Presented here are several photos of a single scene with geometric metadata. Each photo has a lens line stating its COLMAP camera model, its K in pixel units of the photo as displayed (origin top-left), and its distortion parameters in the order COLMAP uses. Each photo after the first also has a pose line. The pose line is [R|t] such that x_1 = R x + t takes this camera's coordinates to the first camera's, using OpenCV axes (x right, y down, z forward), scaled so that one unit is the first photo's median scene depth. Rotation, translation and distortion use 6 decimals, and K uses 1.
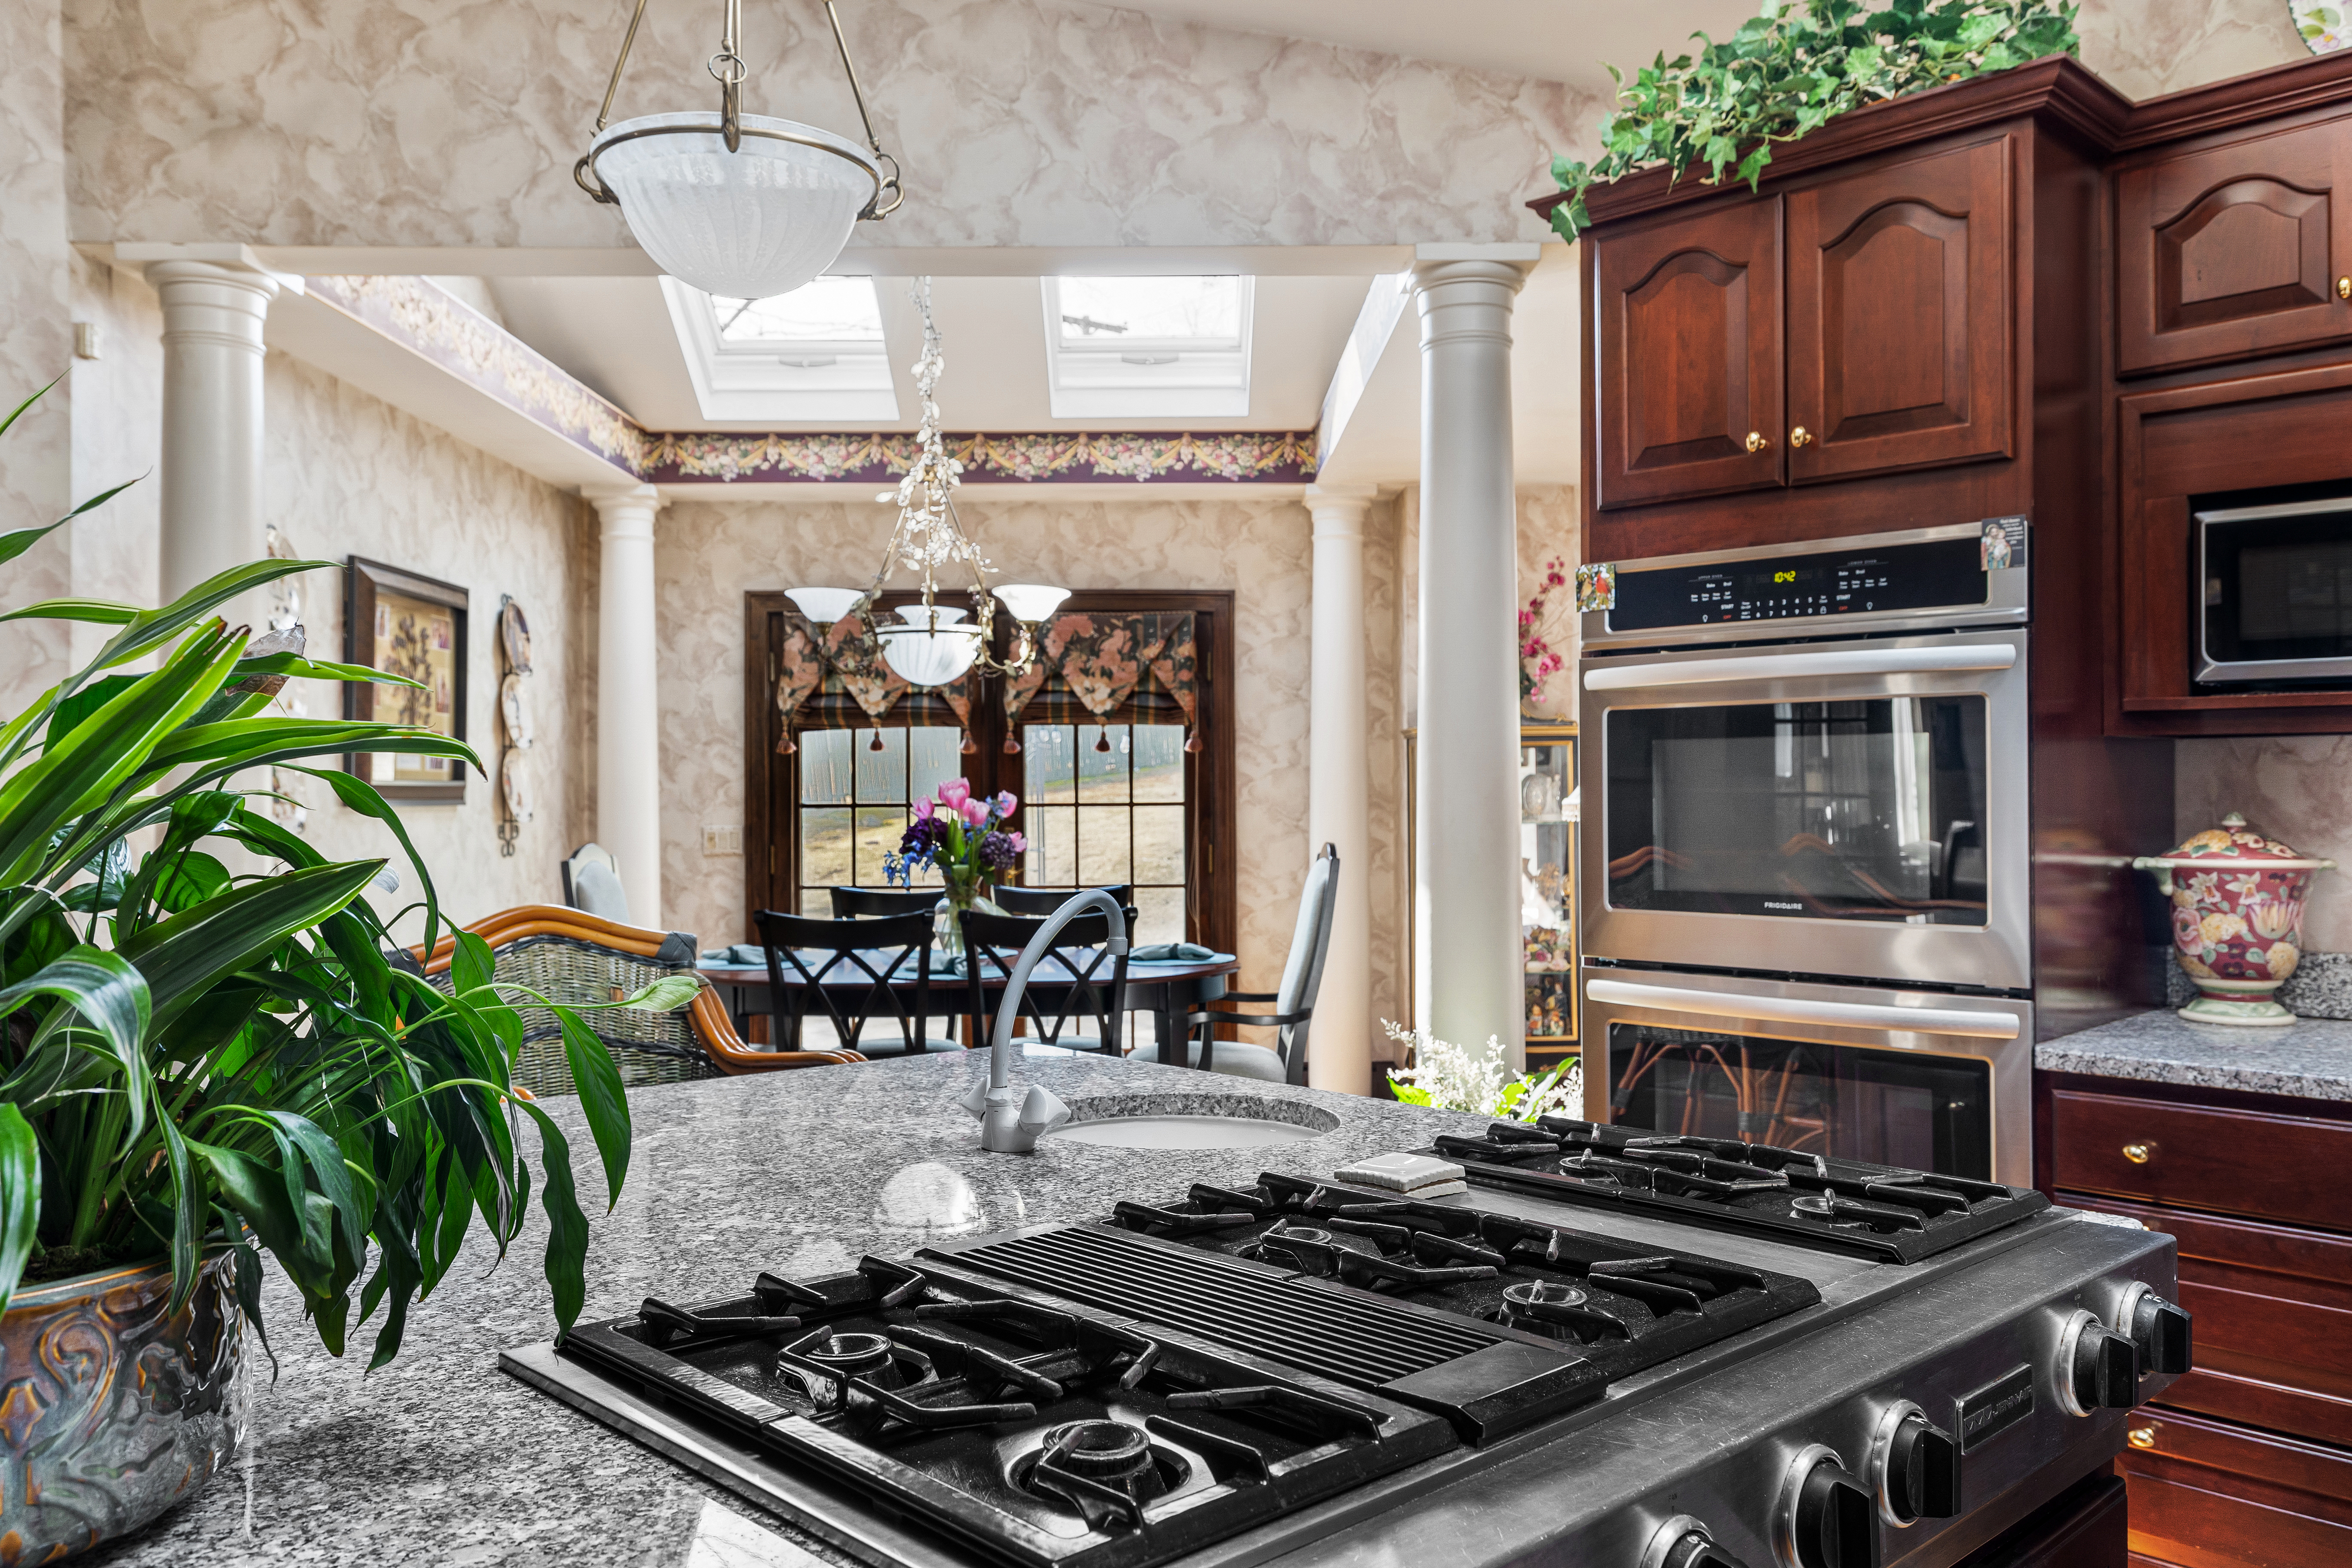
lens RADIAL K [[1804.2, 0, 1173.3], [0, 1804.2, 786.2], [0, 0, 1]] dist [0.000500, -0.001131]
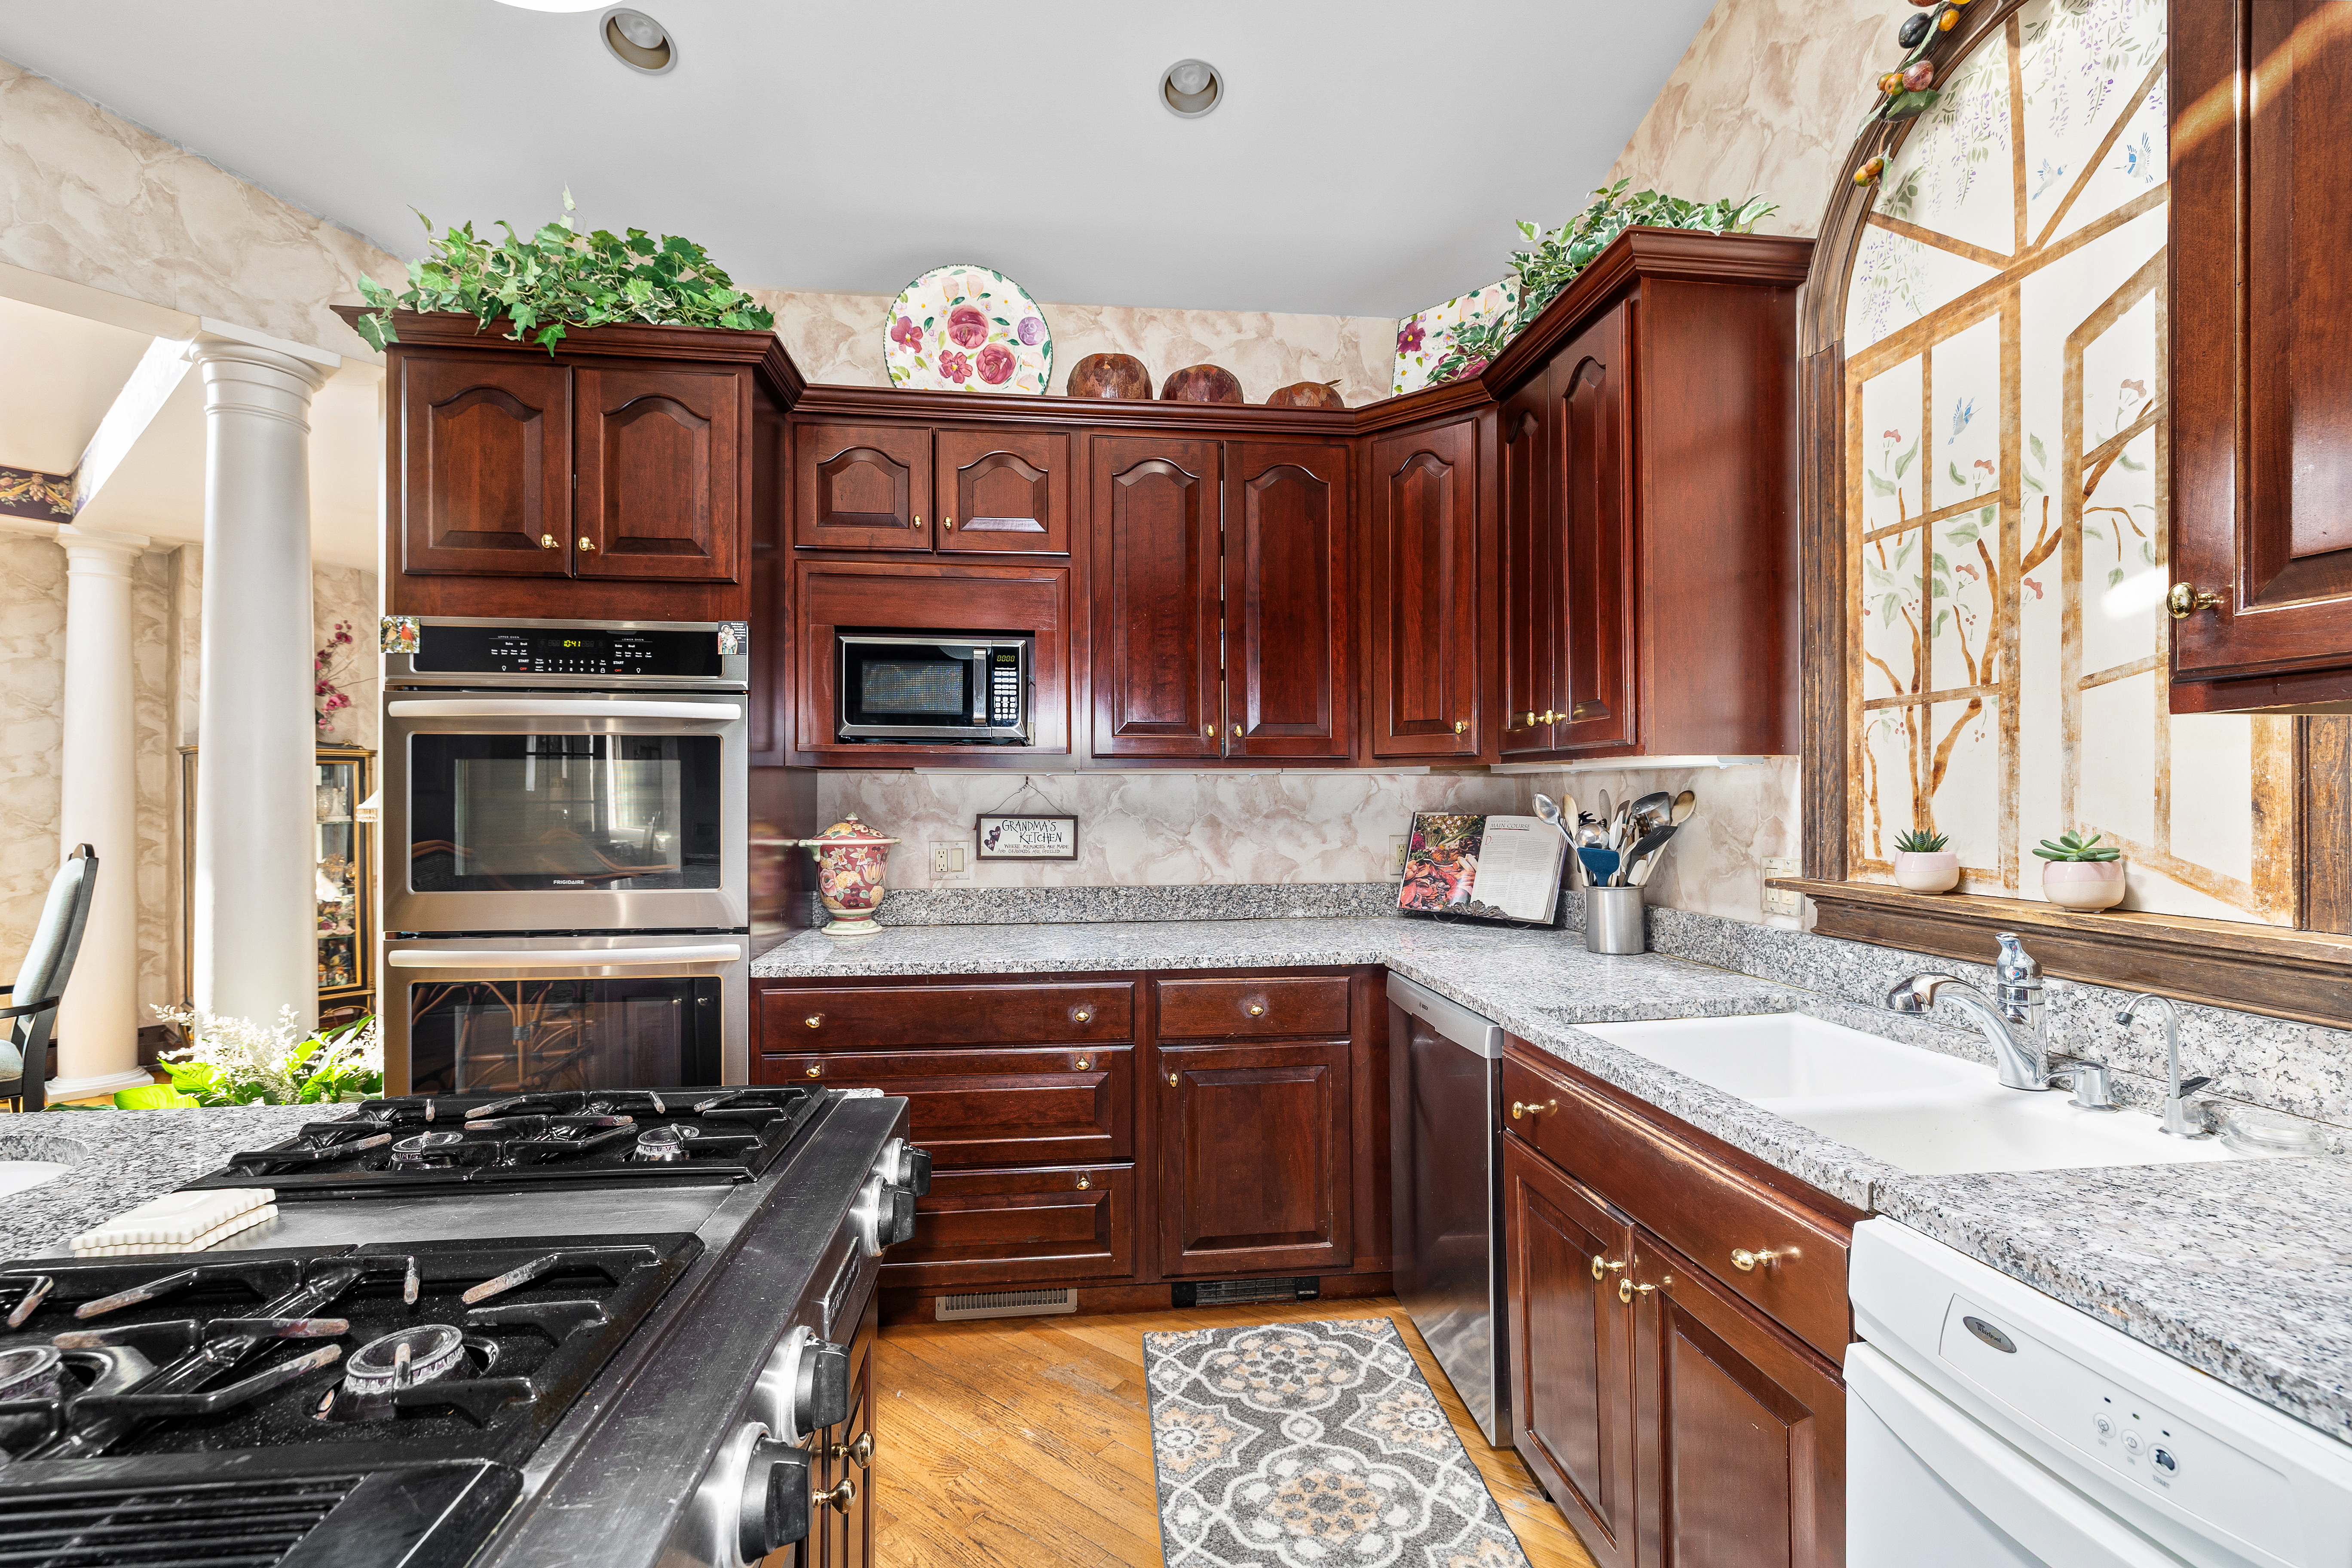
lens RADIAL K [[994.0, 0, 1177.4], [0, 994.0, 795.7], [0, 0, 1]] dist [0.002528, -0.000829]
pose [[0.609824, 0.006863, 0.792507, 0.017583], [-0.005554, 0.999975, -0.004386, 0.000845], [-0.792517, -0.001727, 0.609847, 0.155831]]
